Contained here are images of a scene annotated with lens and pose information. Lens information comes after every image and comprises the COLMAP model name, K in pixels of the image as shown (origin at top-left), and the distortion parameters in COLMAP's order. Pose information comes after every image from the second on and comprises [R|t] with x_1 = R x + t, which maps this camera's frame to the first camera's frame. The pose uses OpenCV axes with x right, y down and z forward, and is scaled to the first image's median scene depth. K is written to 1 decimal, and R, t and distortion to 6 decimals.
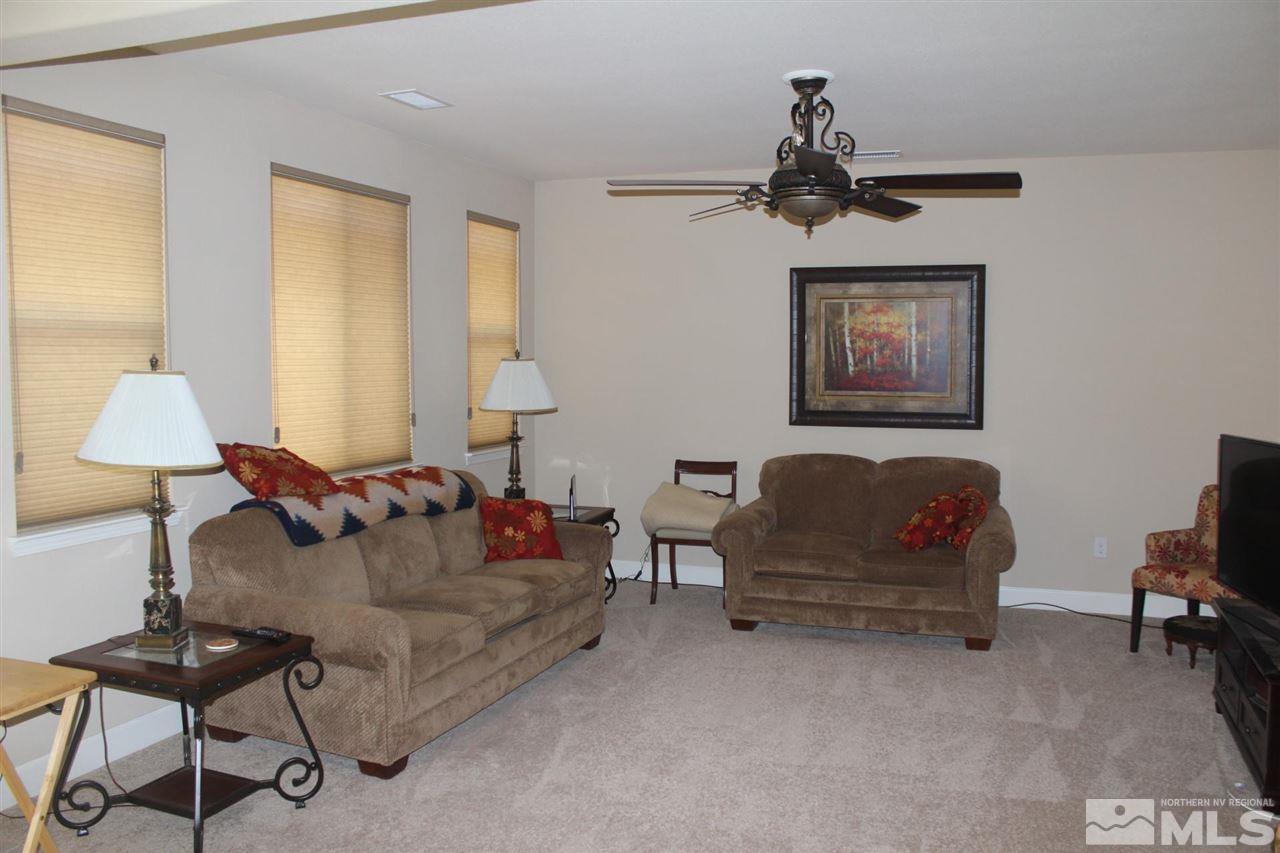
lens RADIAL K [[1068.0, 0, 640.0], [0, 1068.0, 426.5], [0, 0, 1]] dist [-0.180485, 0.137306]
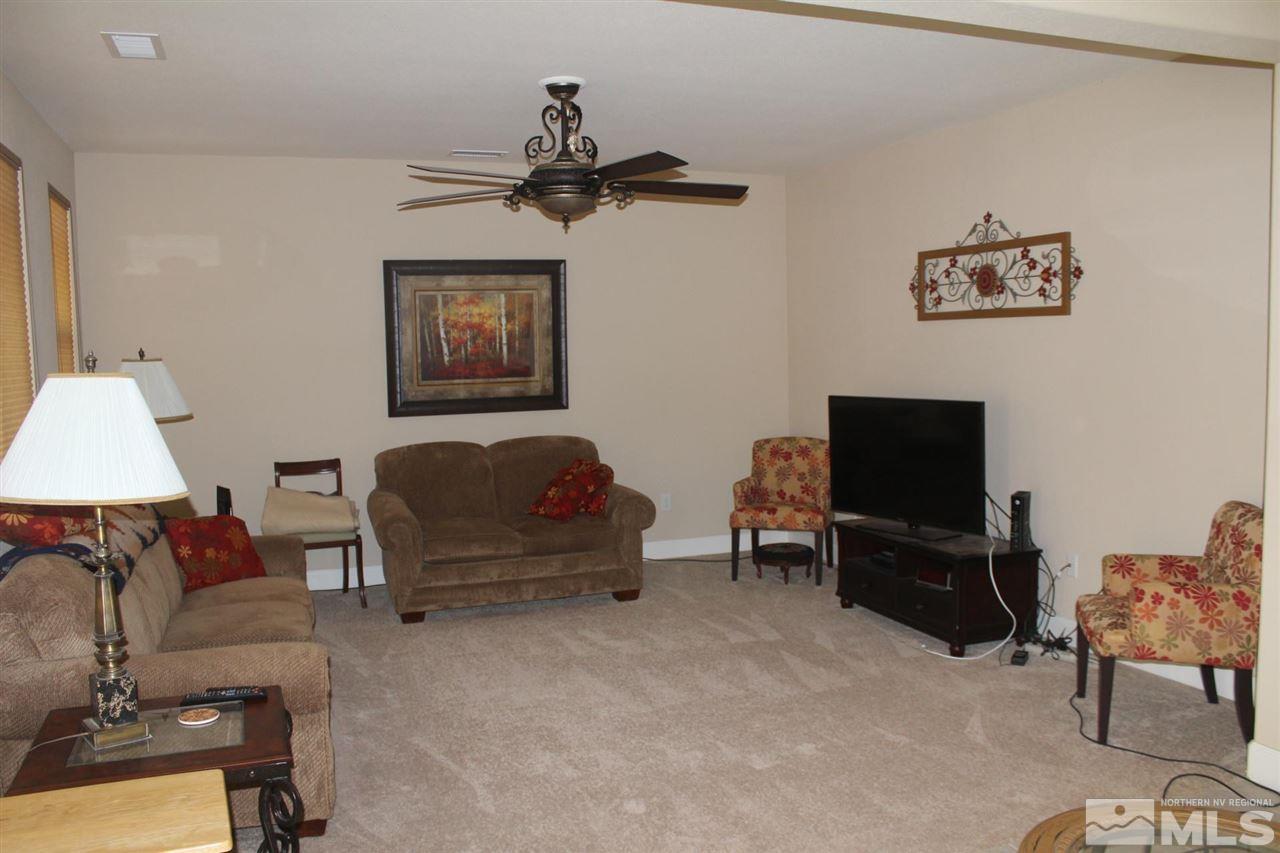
lens RADIAL K [[1068.0, 0, 640.0], [0, 1068.0, 426.5], [0, 0, 1]] dist [-0.180485, 0.137306]
pose [[0.752105, -0.069576, 0.655360, -0.400392], [0.067136, 0.997327, 0.028833, -0.006549], [-0.655615, 0.022313, 0.754766, 0.113373]]
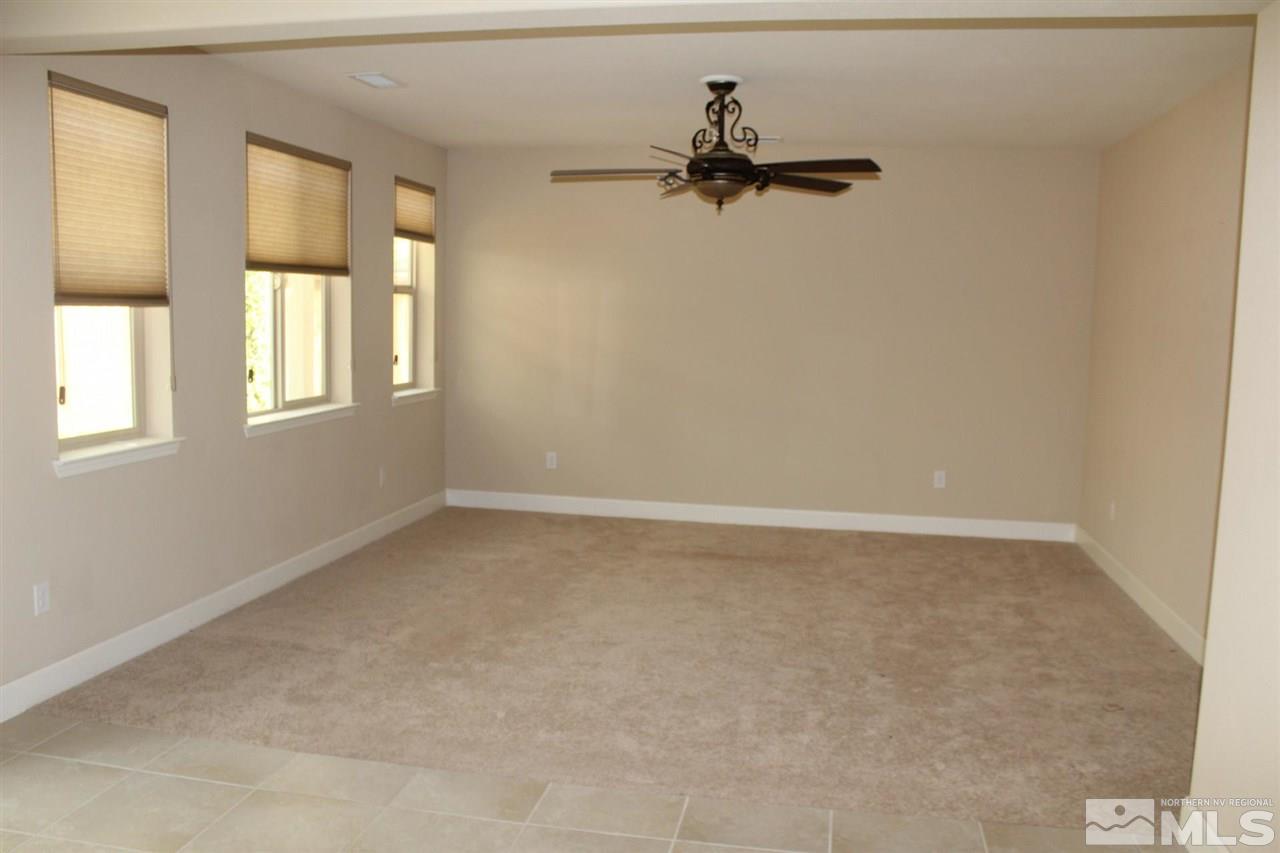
lens RADIAL K [[1068.0, 0, 640.0], [0, 1068.0, 426.5], [0, 0, 1]] dist [-0.180485, 0.137306]
pose [[0.987466, 0.001618, 0.157824, -0.095677], [-0.008133, 0.999140, 0.040647, 0.012085], [-0.157623, -0.041421, 0.986630, -0.150960]]
